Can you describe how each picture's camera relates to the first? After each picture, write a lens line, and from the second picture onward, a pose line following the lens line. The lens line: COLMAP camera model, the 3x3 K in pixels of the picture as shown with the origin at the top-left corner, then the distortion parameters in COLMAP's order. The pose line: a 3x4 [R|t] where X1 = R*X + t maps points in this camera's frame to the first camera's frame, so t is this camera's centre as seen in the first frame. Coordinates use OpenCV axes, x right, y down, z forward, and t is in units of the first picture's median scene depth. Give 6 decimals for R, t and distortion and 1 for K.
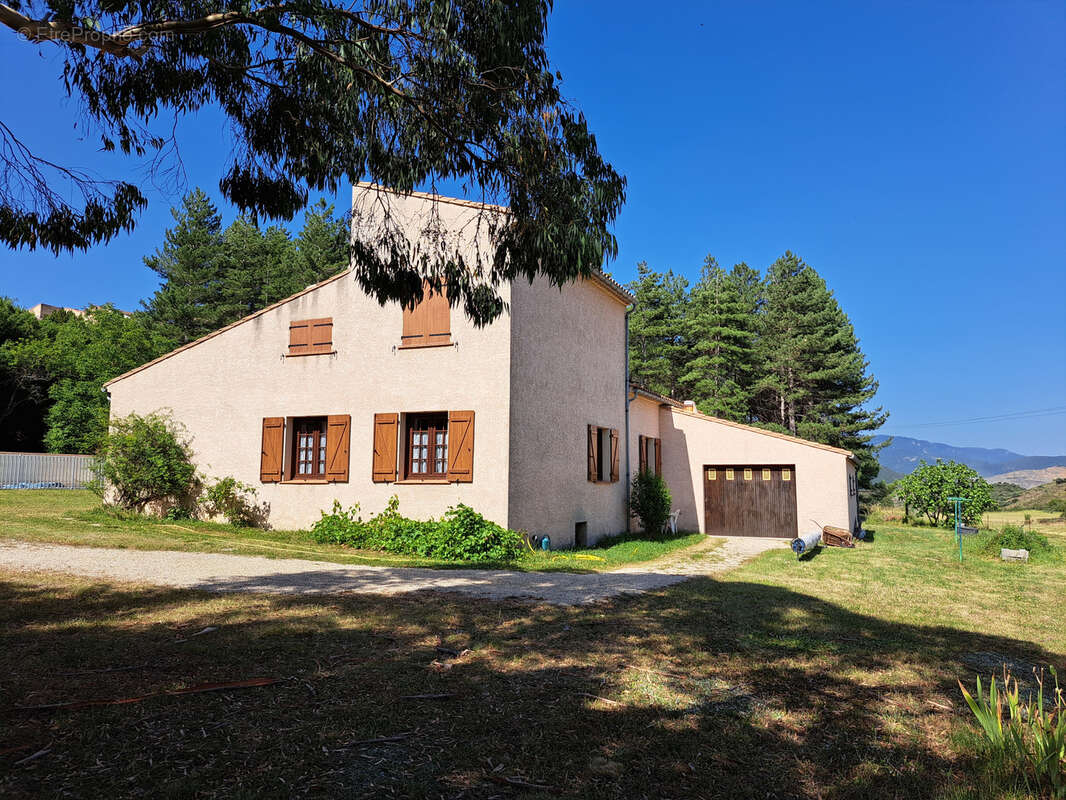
lens RADIAL K [[765.8, 0, 557.9], [0, 765.8, 391.3], [0, 0, 1]] dist [0.067529, -0.069379]
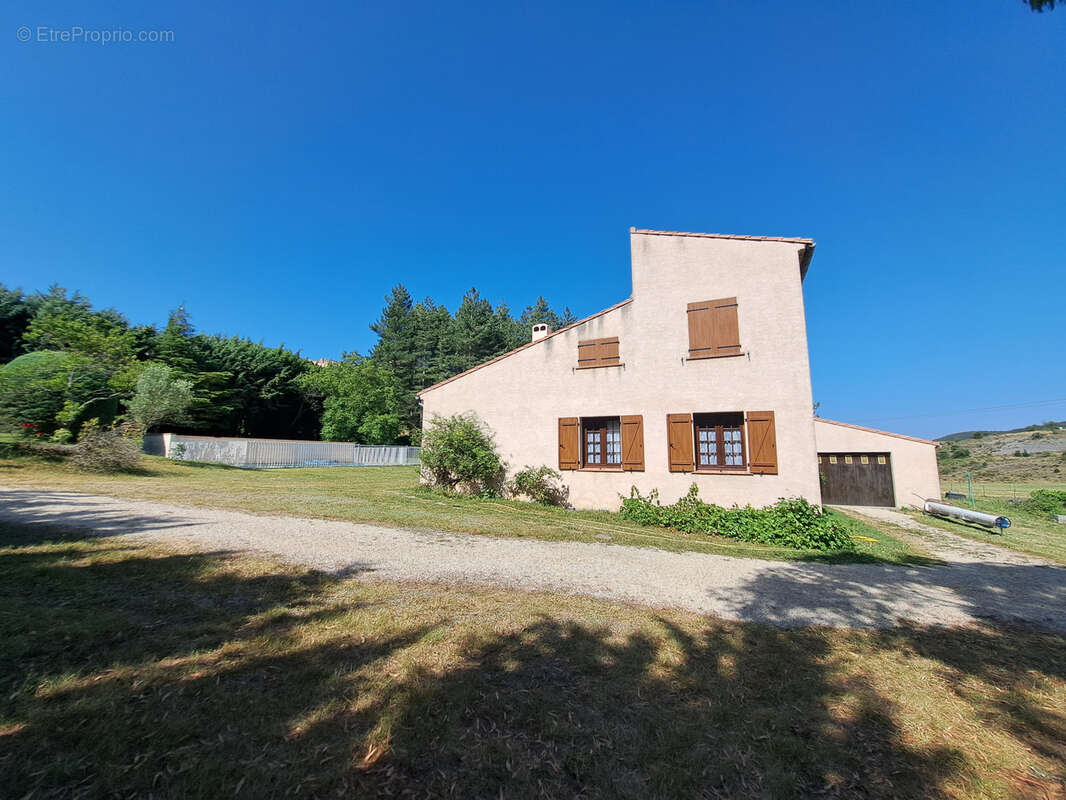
lens RADIAL K [[425.7, 0, 531.7], [0, 425.7, 391.1], [0, 0, 1]] dist [-0.014671, 0.000759]
pose [[0.998398, -0.005025, -0.056365, -0.386820], [0.003117, 0.999421, -0.033883, 0.014190], [0.056503, 0.033653, 0.997835, 0.304524]]
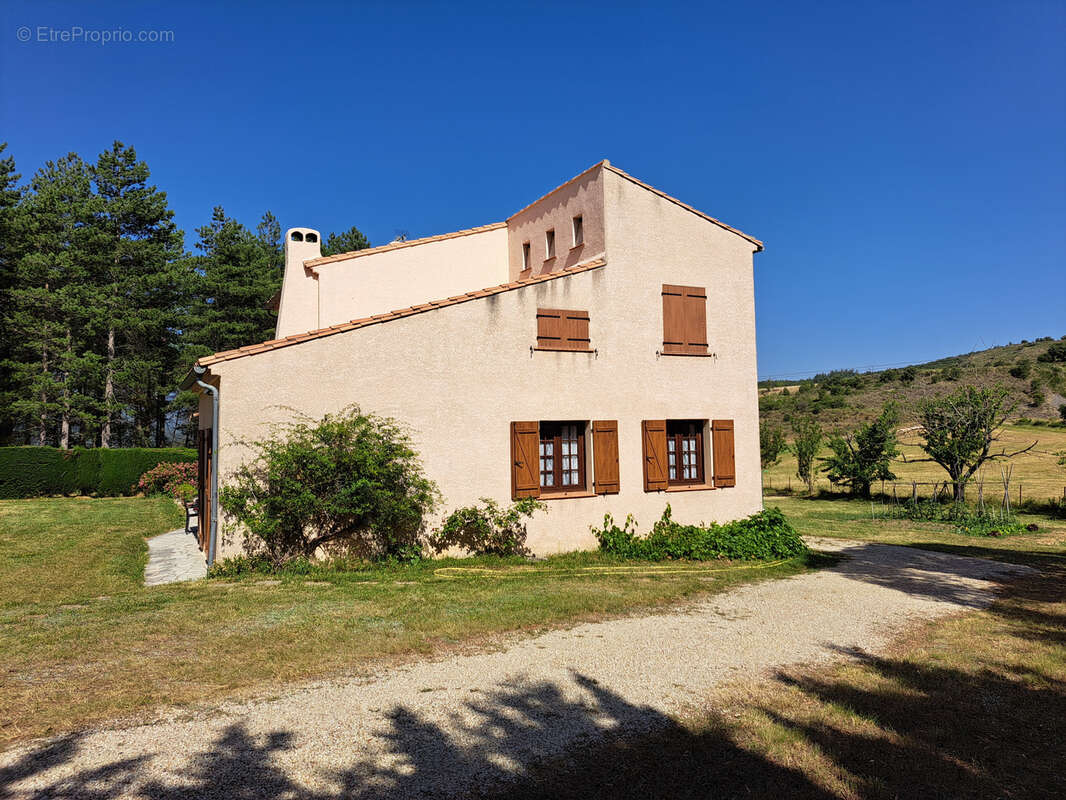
lens RADIAL K [[765.5, 0, 545.0], [0, 765.5, 376.1], [0, 0, 1]] dist [0.081606, -0.081161]
pose [[0.638054, 0.040516, 0.768925, -0.990358], [-0.066907, 0.997755, 0.002947, -0.019069], [-0.767080, -0.053327, 0.639332, 0.454702]]
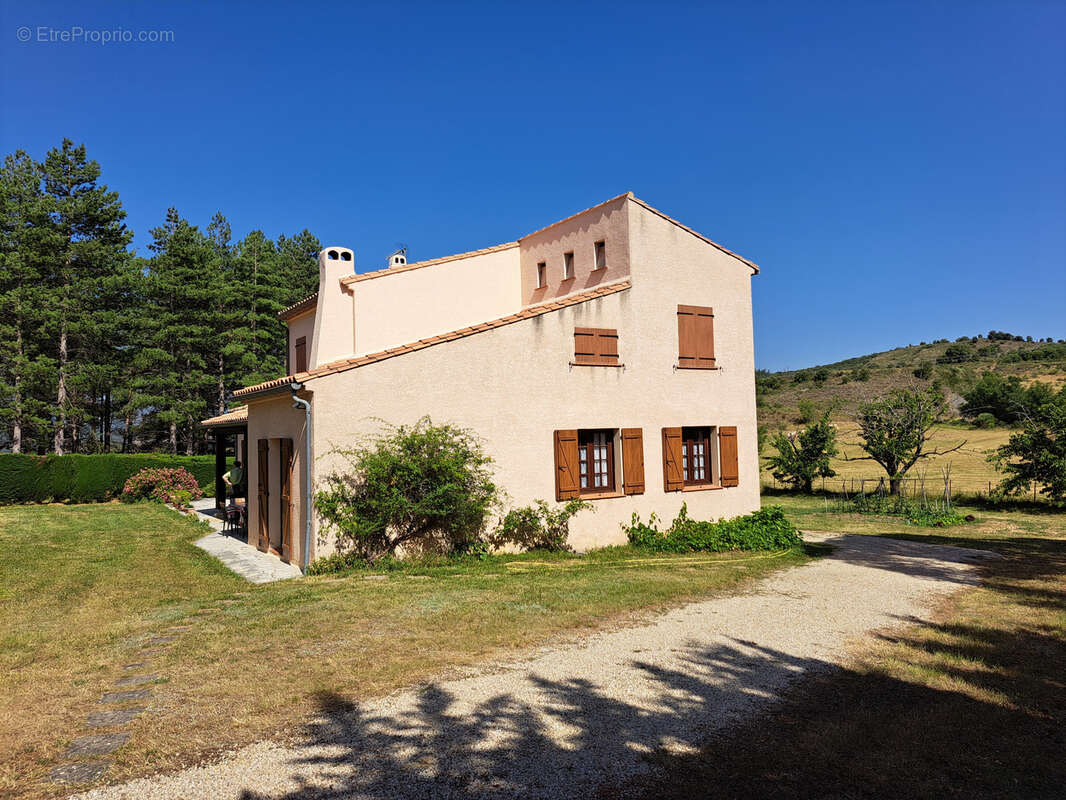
lens RADIAL K [[765.5, 0, 537.5], [0, 765.5, 386.8], [0, 0, 1]] dist [0.081606, -0.081161]
pose [[0.563417, 0.028772, 0.825672, -1.142758], [-0.067525, 0.997653, 0.011312, -0.025818], [-0.823409, -0.062127, 0.564037, 0.512577]]
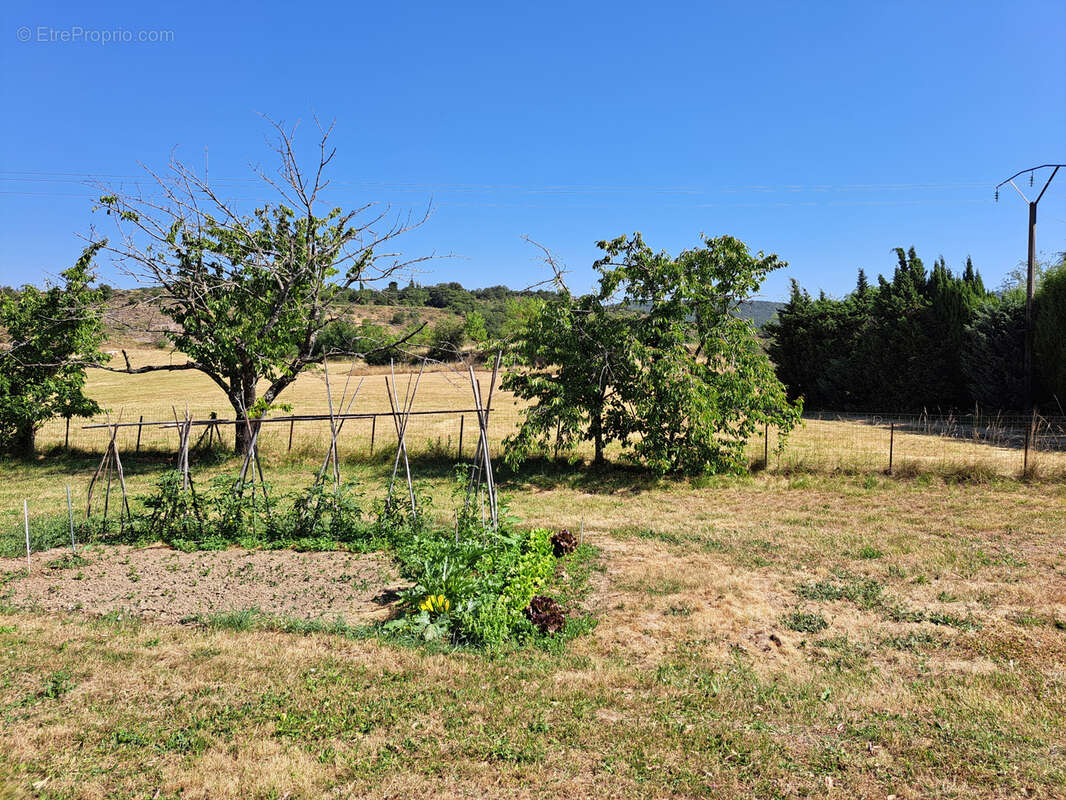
lens RADIAL K [[765.8, 0, 551.9], [0, 765.8, 368.1], [0, 0, 1]] dist [0.067529, -0.069379]
pose [[-0.274987, -0.011802, 0.961375, 0.151049], [-0.120115, 0.992512, -0.022173, 0.099177], [-0.953915, -0.121573, -0.274346, 0.791354]]
